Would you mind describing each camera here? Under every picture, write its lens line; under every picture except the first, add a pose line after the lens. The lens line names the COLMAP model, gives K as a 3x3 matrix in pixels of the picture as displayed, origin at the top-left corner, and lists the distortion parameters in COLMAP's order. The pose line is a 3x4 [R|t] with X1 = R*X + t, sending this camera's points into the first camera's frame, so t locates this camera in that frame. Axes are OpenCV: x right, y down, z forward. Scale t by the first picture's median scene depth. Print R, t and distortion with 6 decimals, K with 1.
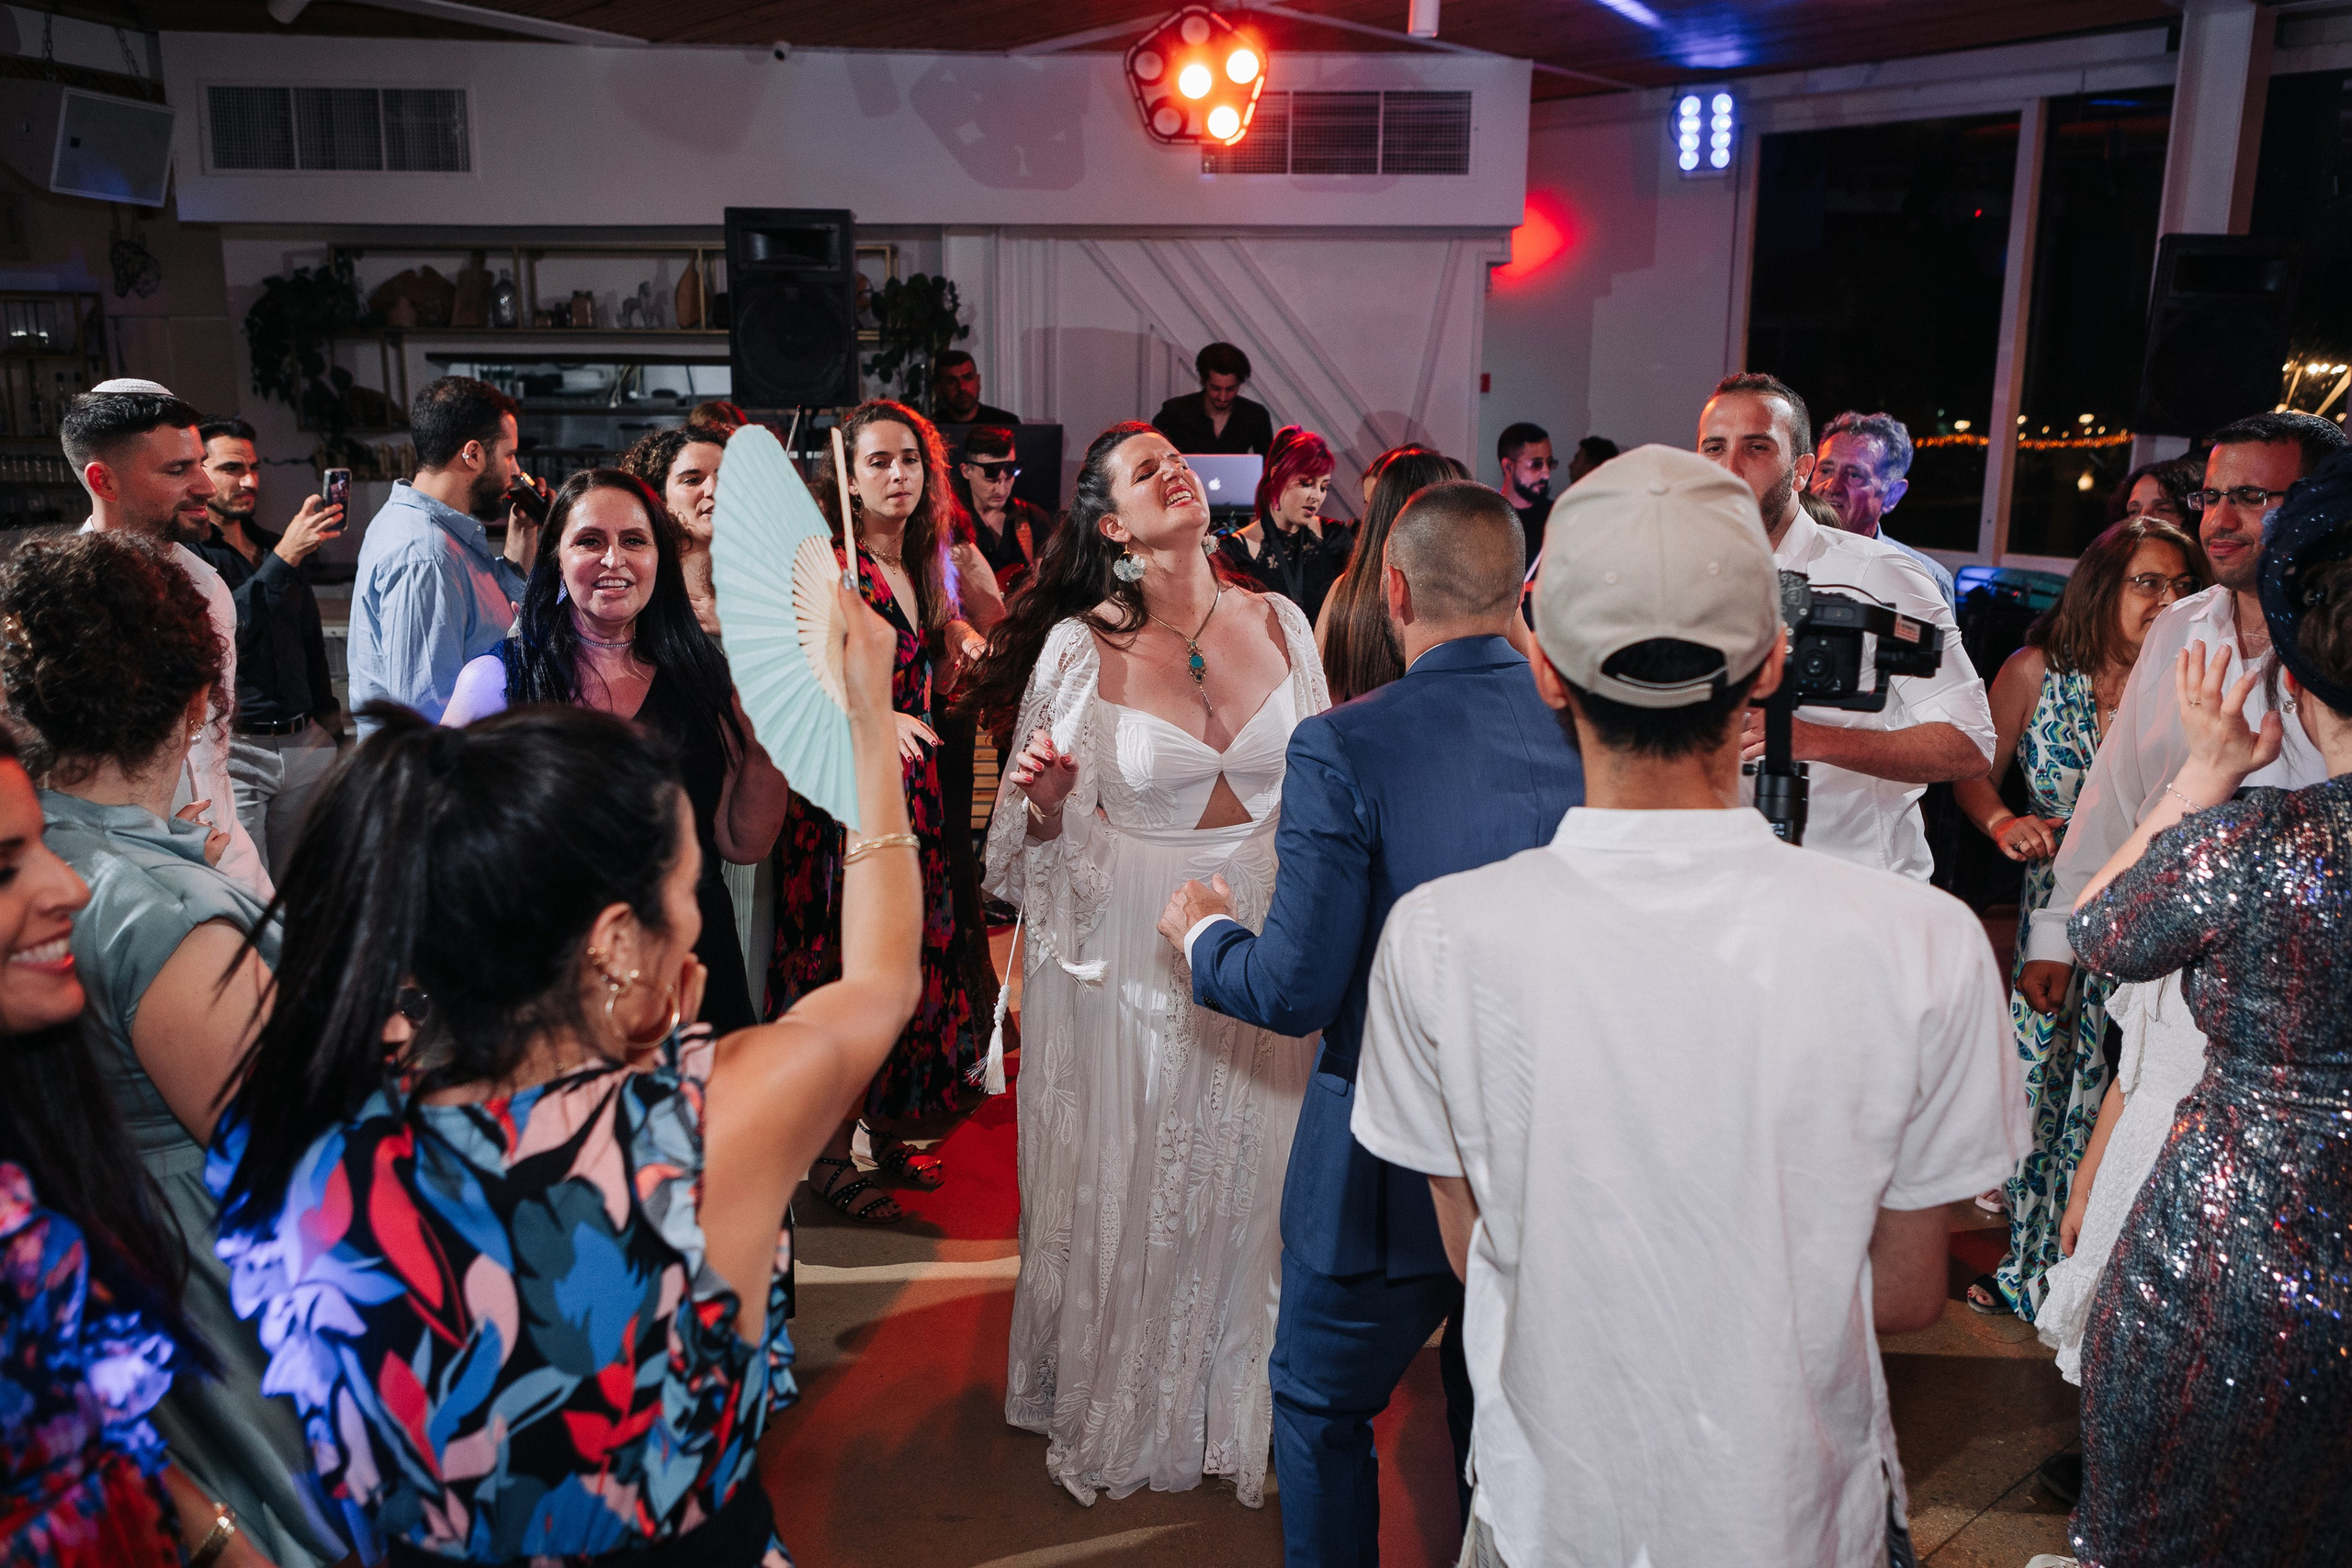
lens RADIAL K [[1897.1, 0, 1176.0], [0, 1897.1, 784.0], [0, 0, 1]] dist [-0.001881, 0.002577]
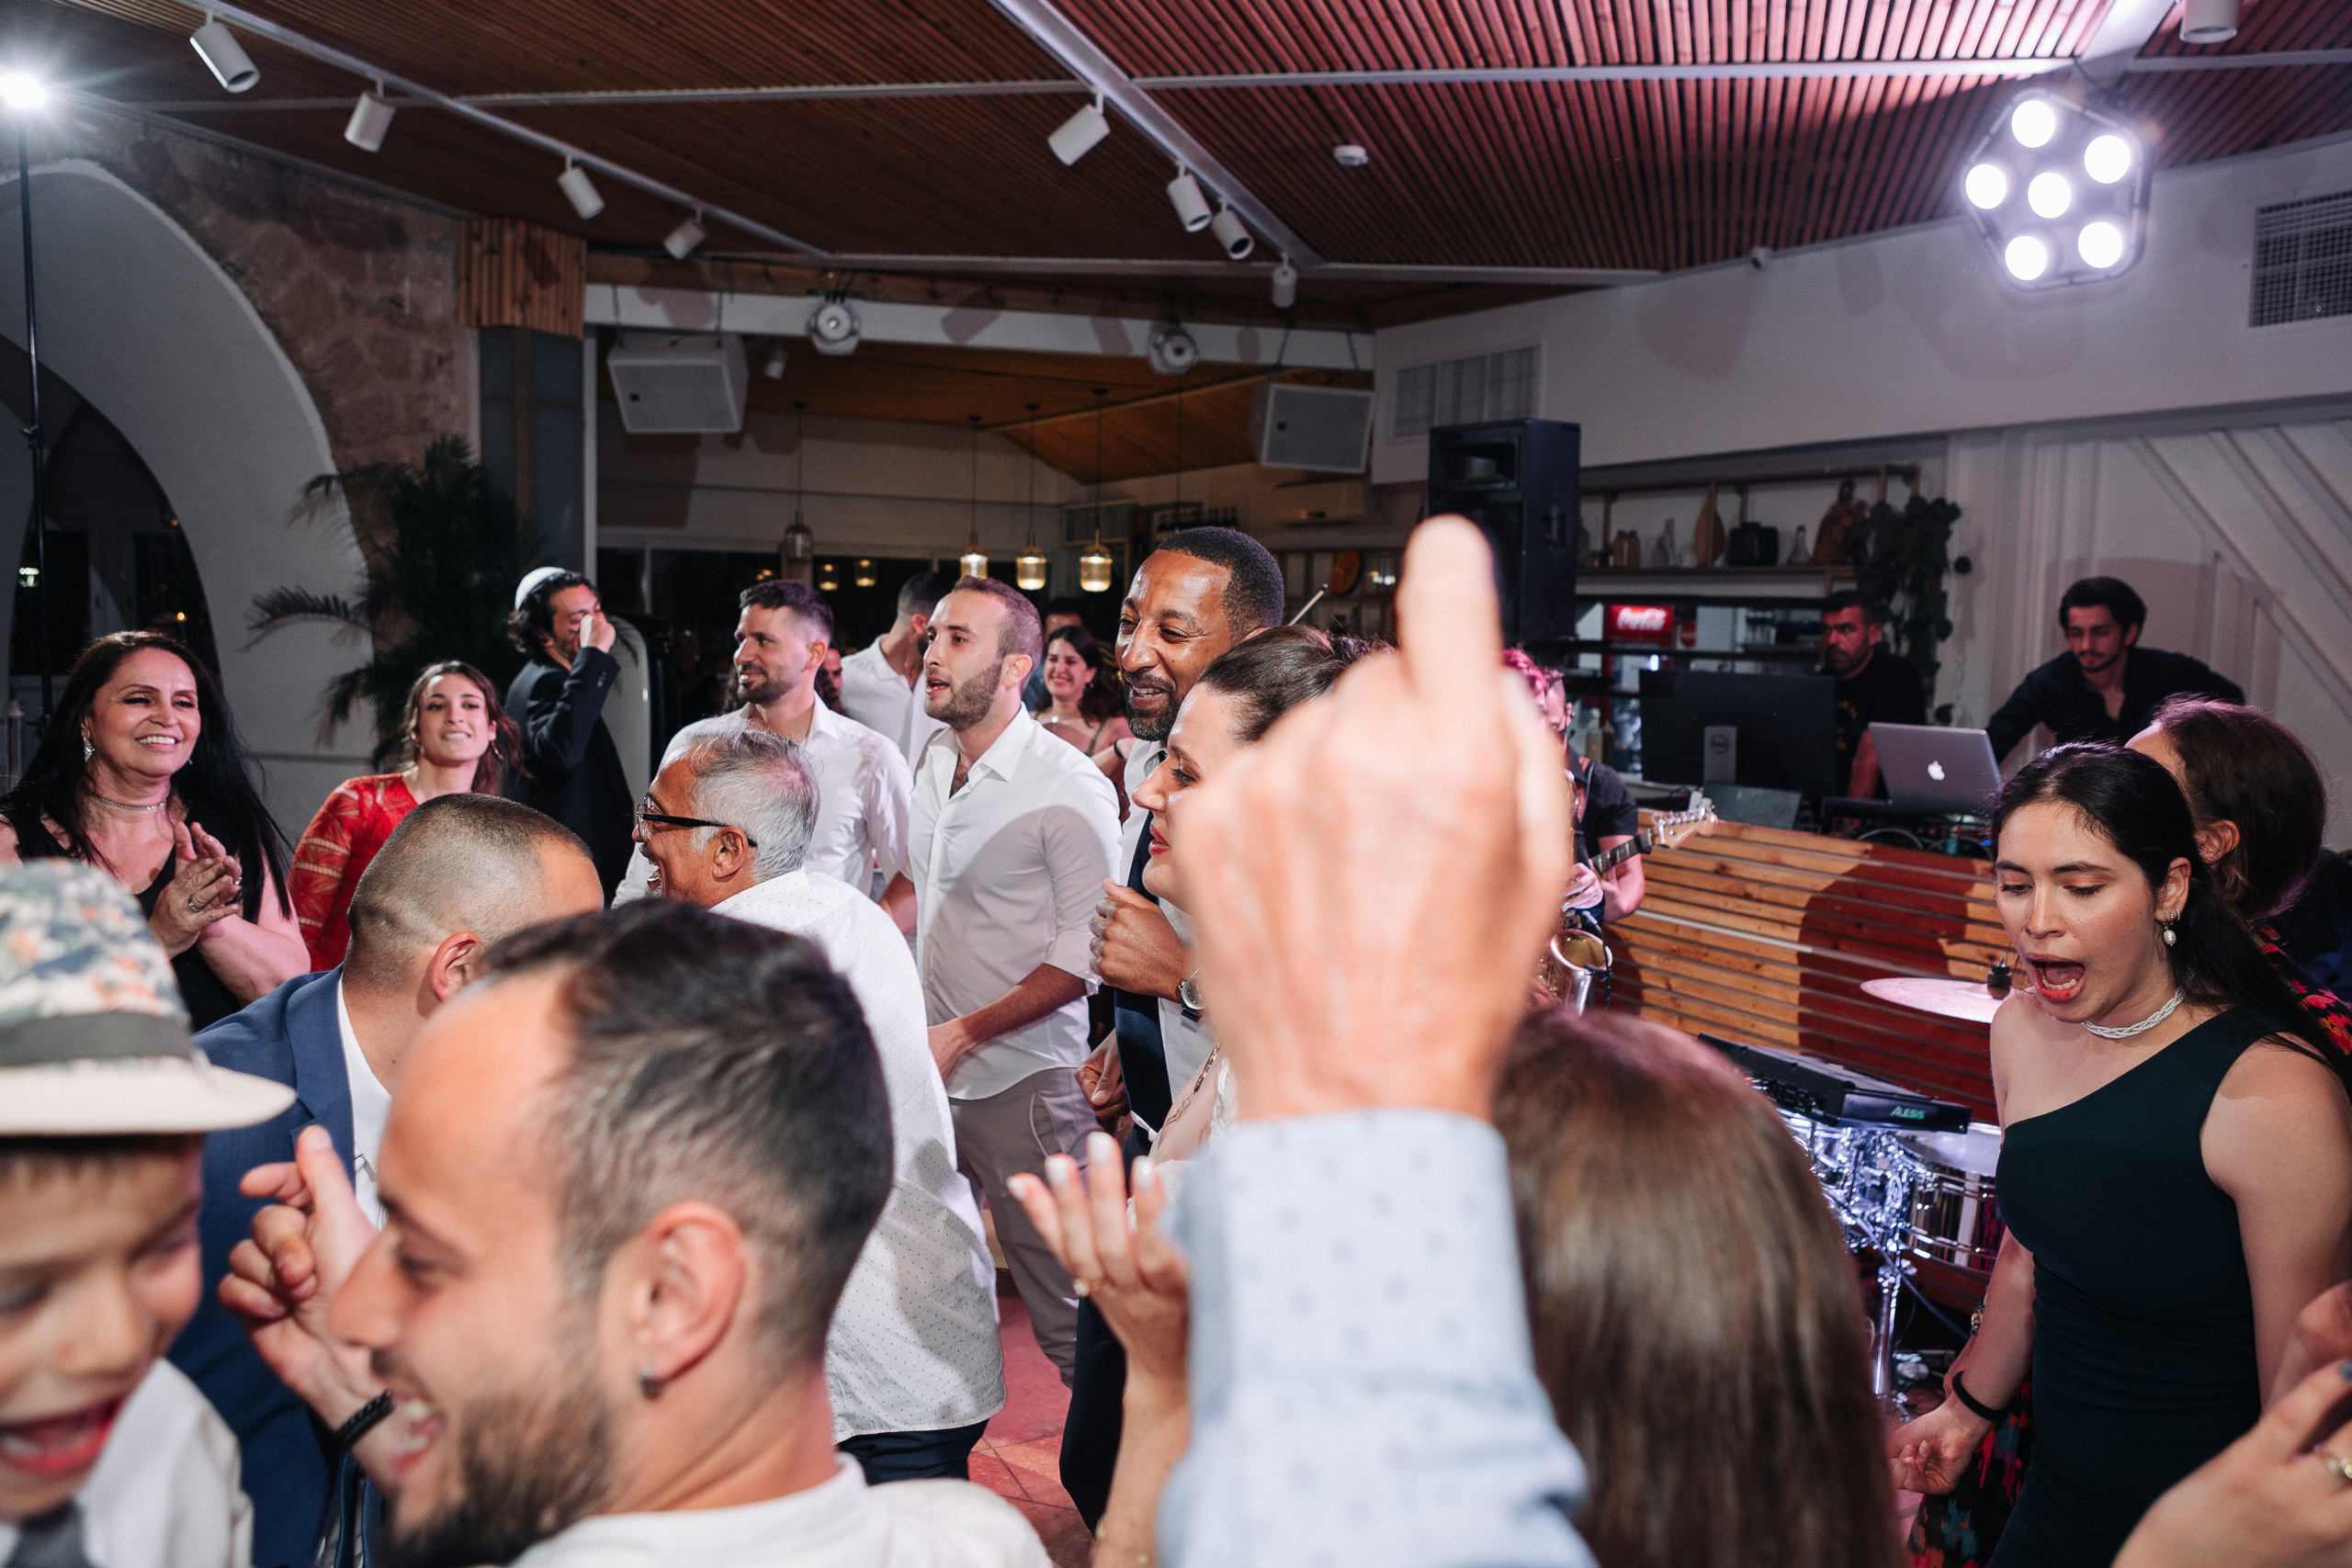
lens RADIAL K [[1681.2, 0, 1176.0], [0, 1681.2, 784.0], [0, 0, 1]] dist [-0.000549, -0.001311]
pose [[0.524641, 0.094143, -0.846102, 0.329069], [-0.202237, 0.979199, -0.016448, -0.071005], [0.826953, 0.179742, 0.532767, 0.375288]]
